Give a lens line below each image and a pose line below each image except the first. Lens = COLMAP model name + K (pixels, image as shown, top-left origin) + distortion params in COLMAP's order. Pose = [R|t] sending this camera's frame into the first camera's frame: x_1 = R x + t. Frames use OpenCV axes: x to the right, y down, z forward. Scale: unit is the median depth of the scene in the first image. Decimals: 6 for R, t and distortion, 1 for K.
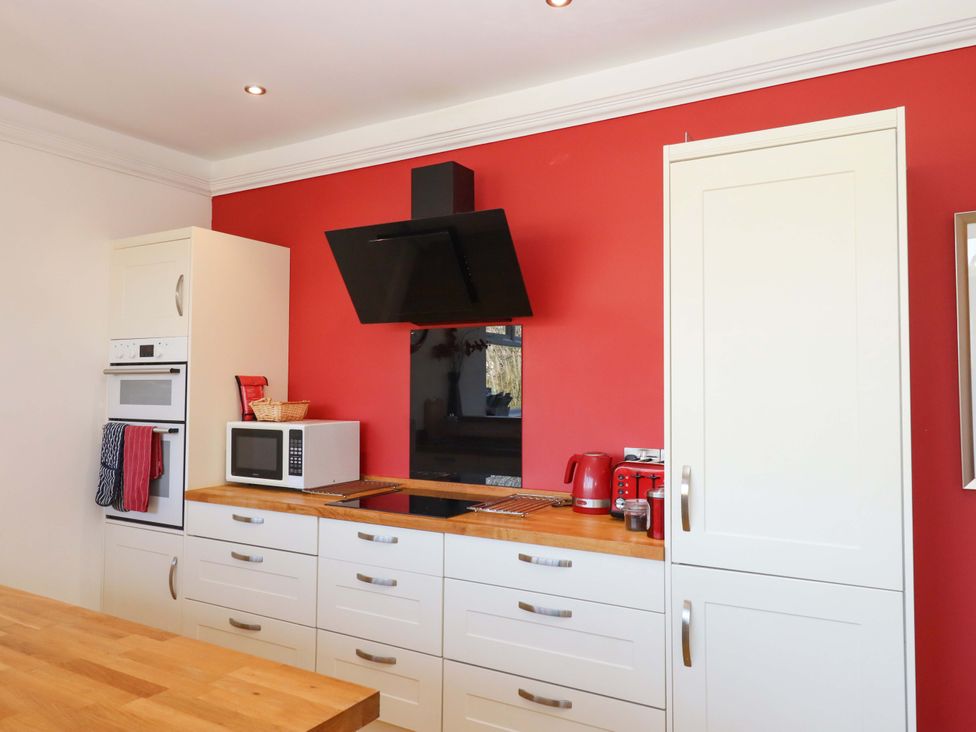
lens RADIAL K [[724.6, 0, 465.5], [0, 724.6, 365.5], [0, 0, 1]] dist [-0.001934, 0.003526]
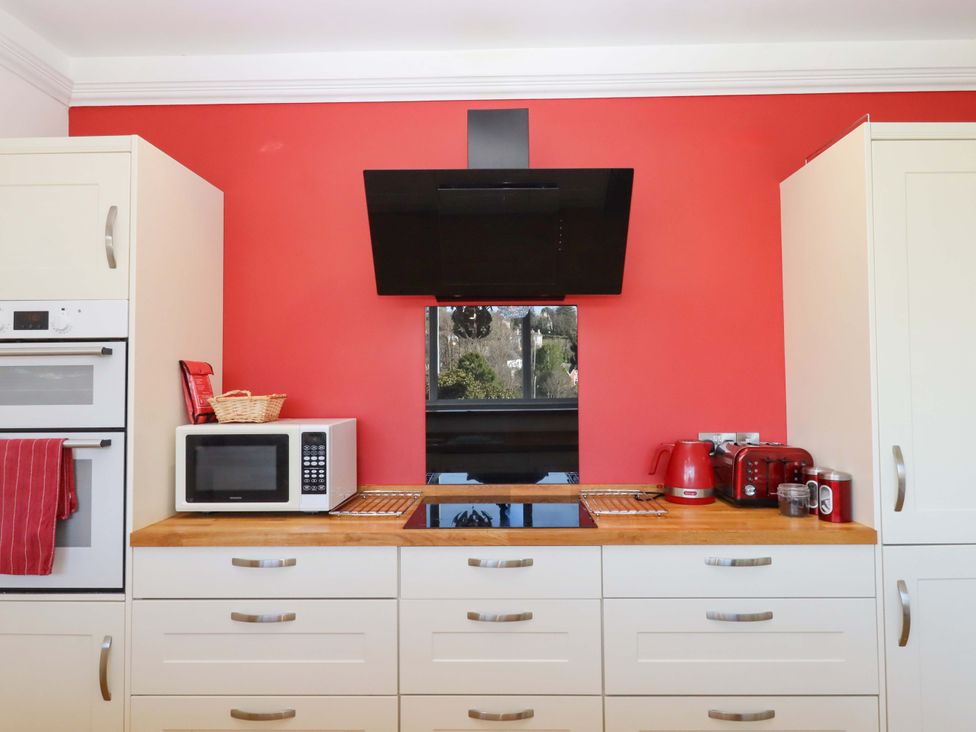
lens RADIAL K [[710.0, 0, 490.3], [0, 710.0, 349.4], [0, 0, 1]] dist [0.003315, -0.003320]
pose [[0.862260, 0.011103, 0.506344, -0.427903], [-0.006644, 0.999922, -0.010612, 0.009974], [-0.506422, 0.005786, 0.862266, 0.268699]]
